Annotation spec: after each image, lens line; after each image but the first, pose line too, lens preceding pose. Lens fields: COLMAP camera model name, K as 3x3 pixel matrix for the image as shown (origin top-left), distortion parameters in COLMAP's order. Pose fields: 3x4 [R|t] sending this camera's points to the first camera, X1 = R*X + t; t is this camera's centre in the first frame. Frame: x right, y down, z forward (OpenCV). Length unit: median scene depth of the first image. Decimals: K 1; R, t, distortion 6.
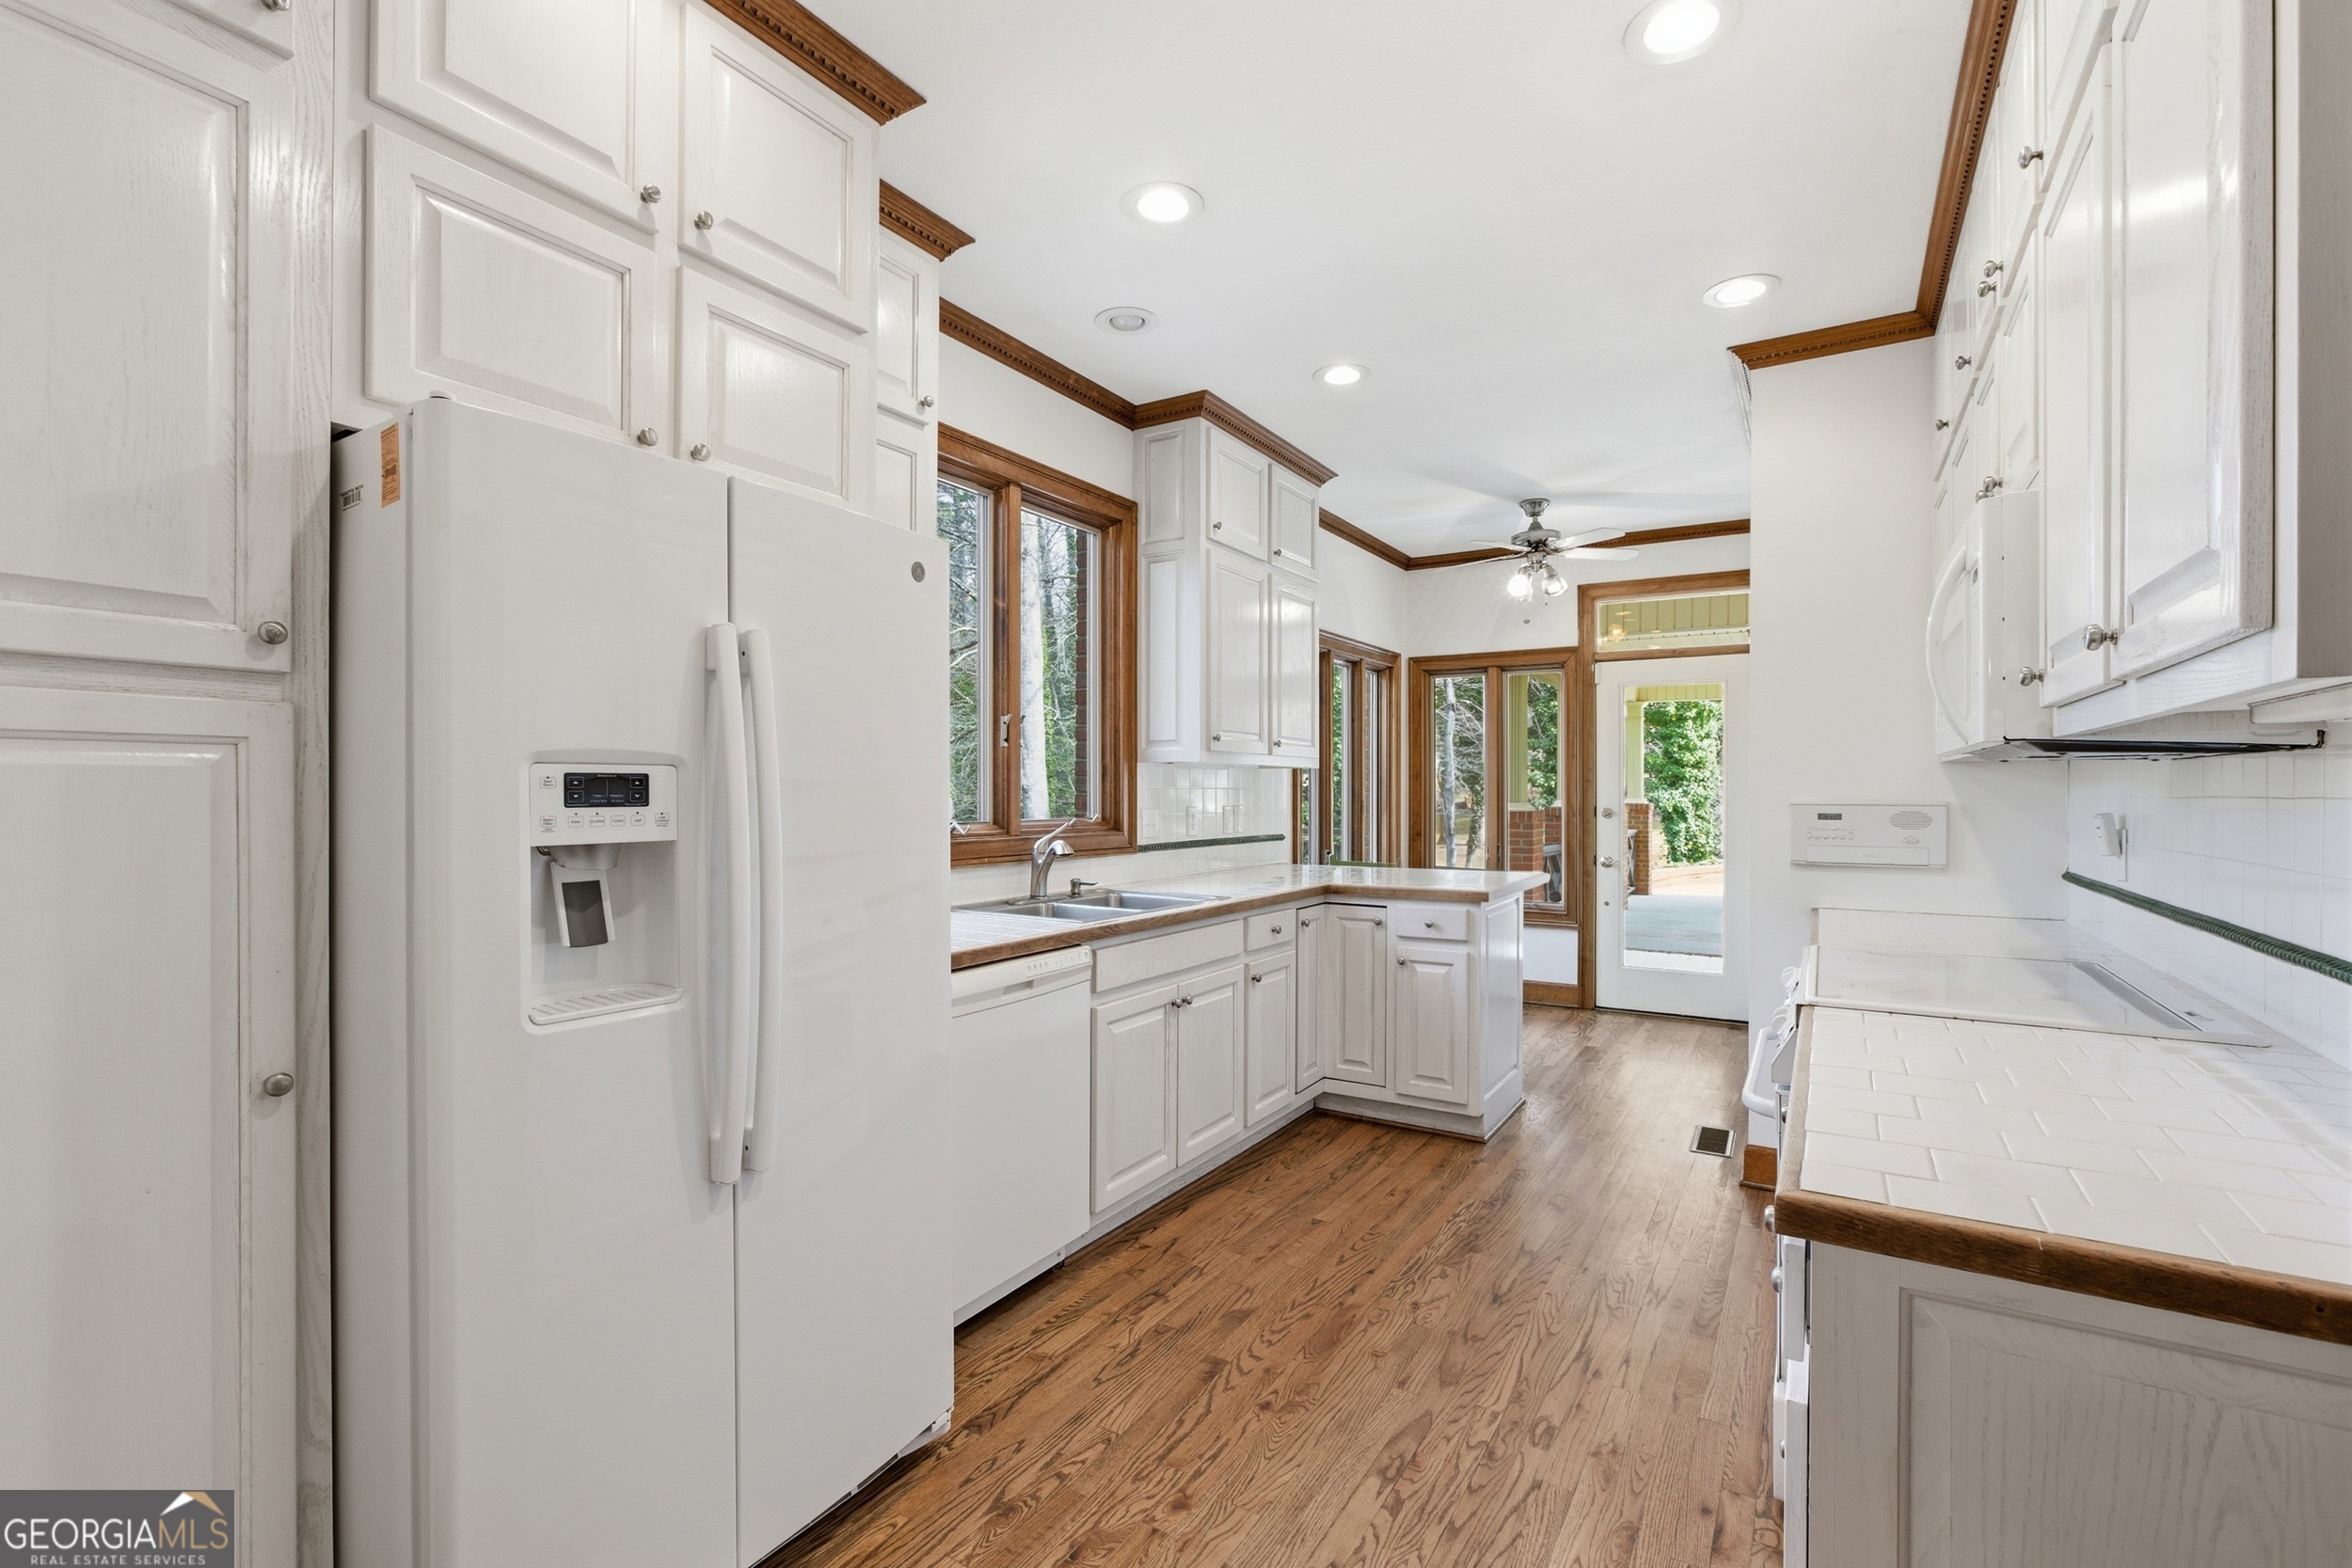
lens RADIAL K [[1053.1, 0, 1209.1], [0, 1053.1, 793.5], [0, 0, 1]] dist [0.041631, 0.000371]
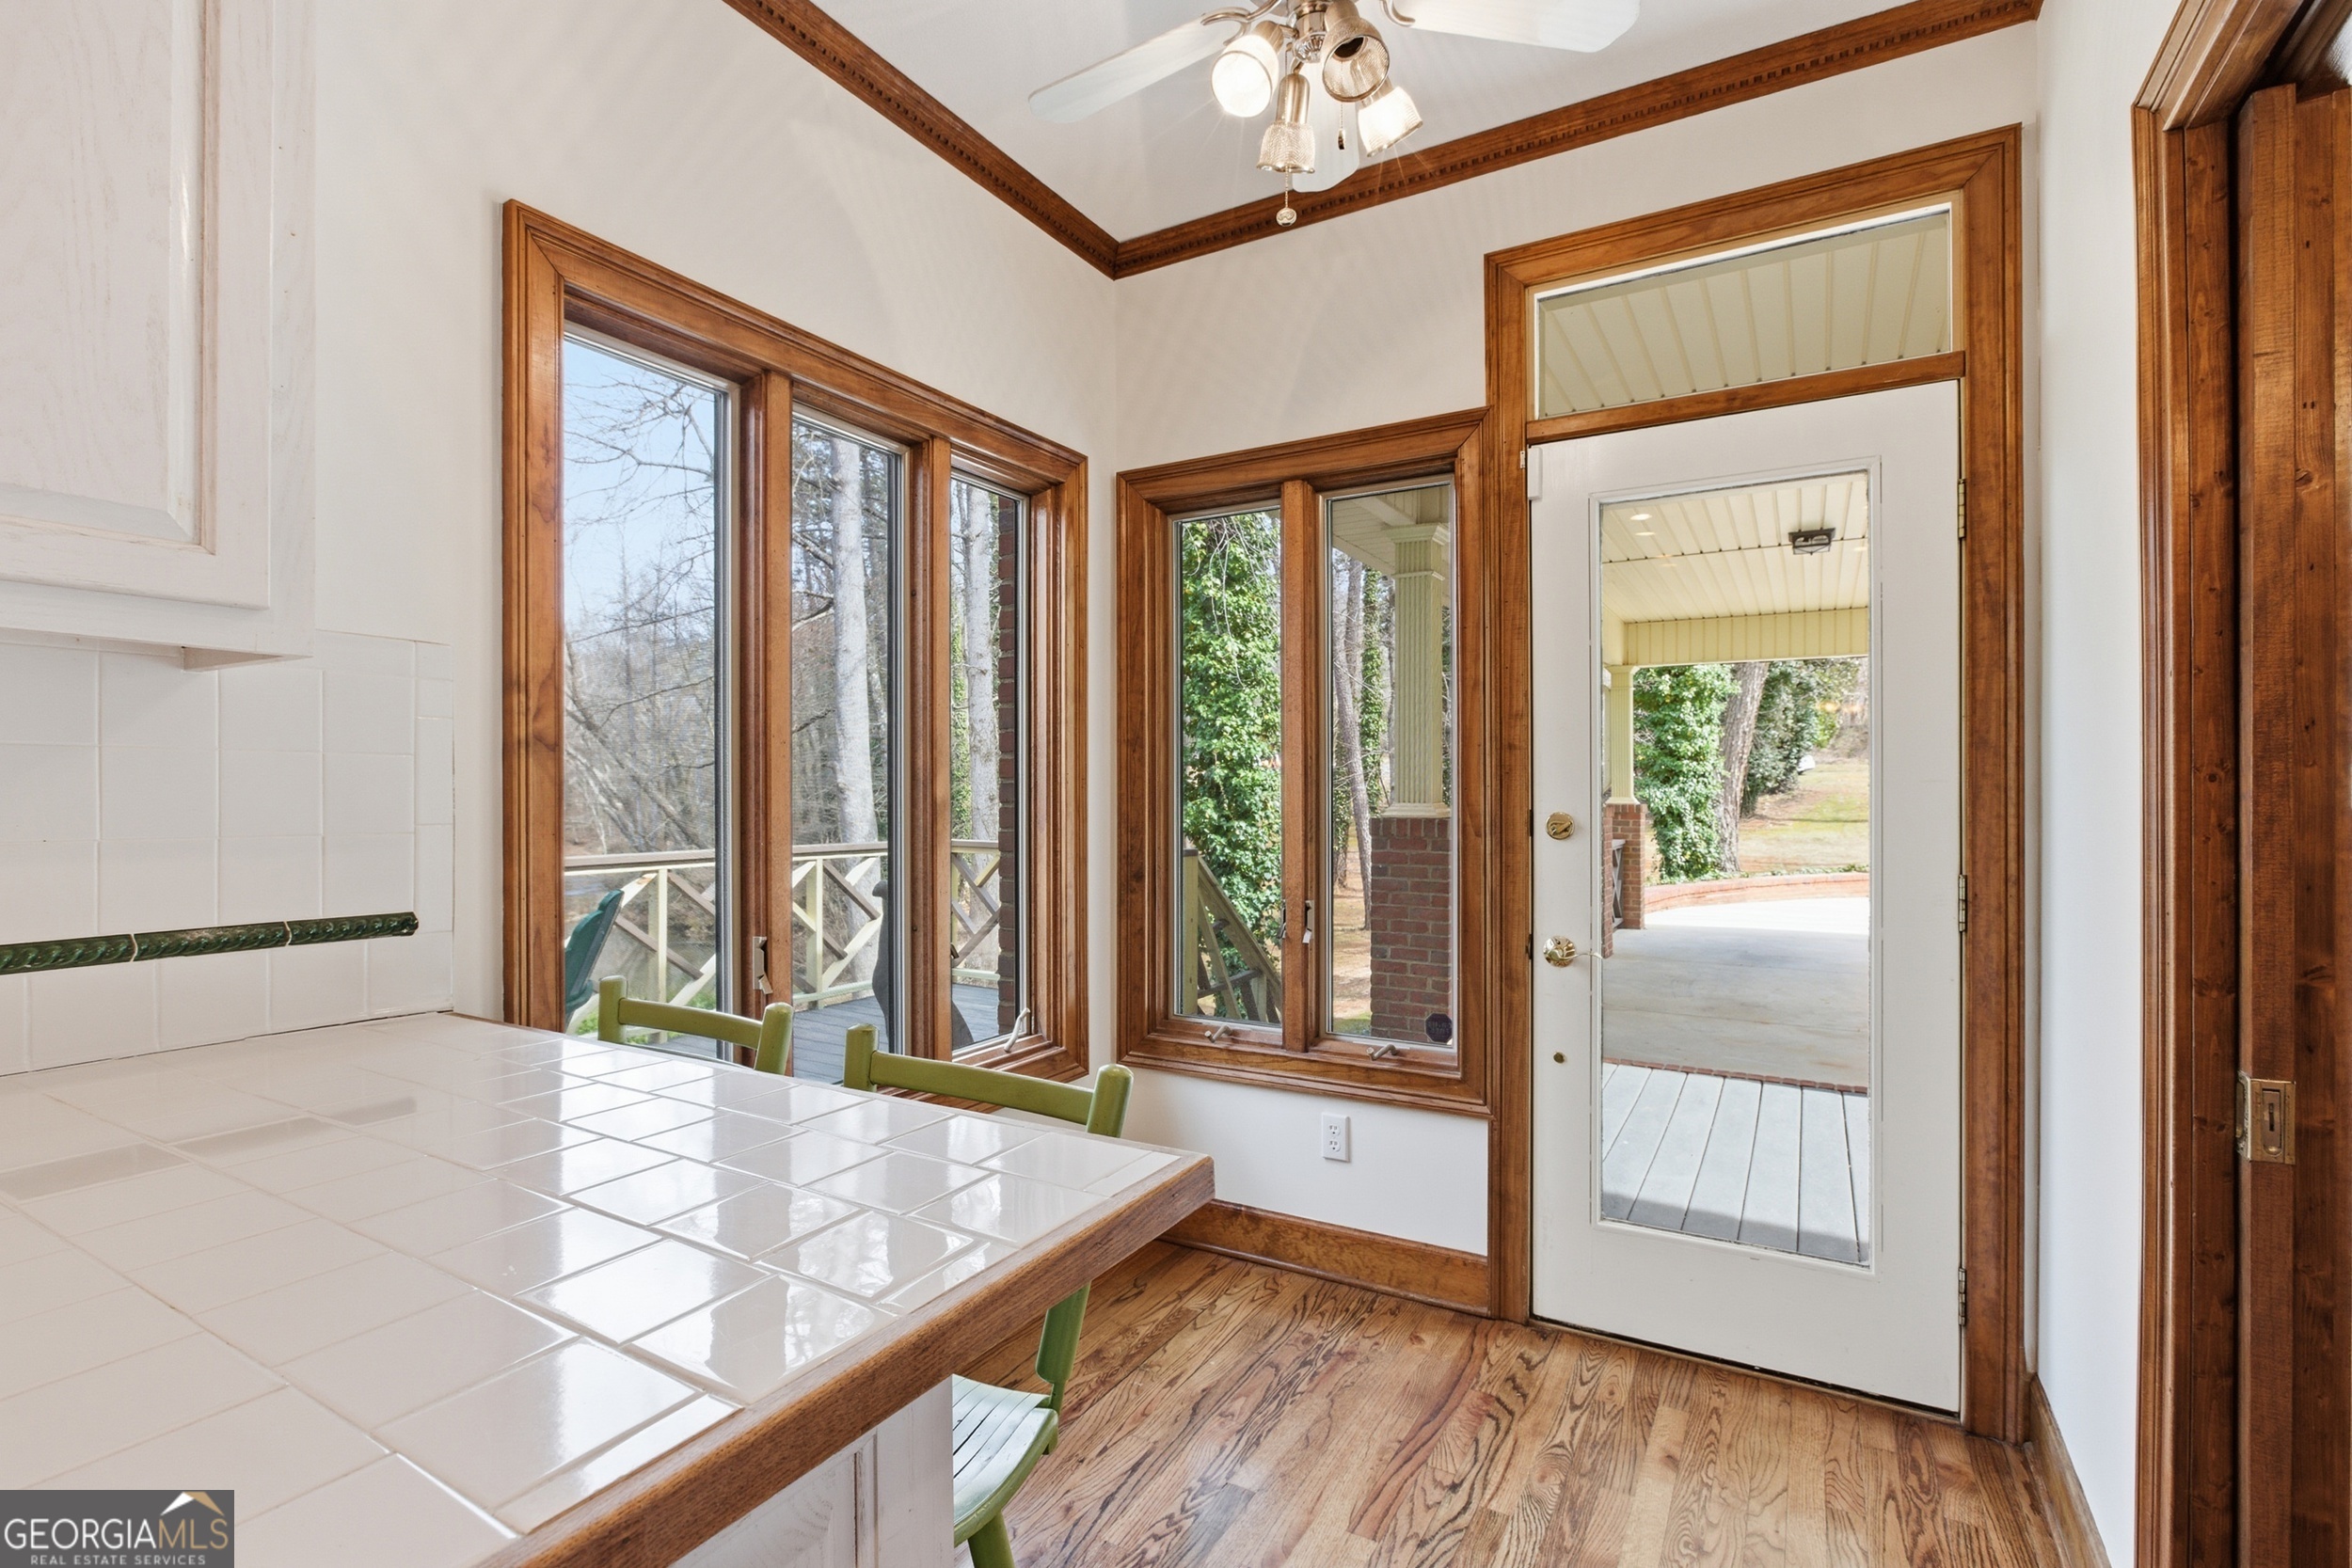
lens RADIAL K [[1084.5, 0, 1181.8], [0, 1084.5, 792.6], [0, 0, 1]] dist [-0.004288, -0.000621]
pose [[0.999992, -0.003261, -0.002392, 0.297874], [0.003253, 0.999990, -0.003027, 0.008137], [0.002402, 0.003019, 0.999993, 0.752706]]
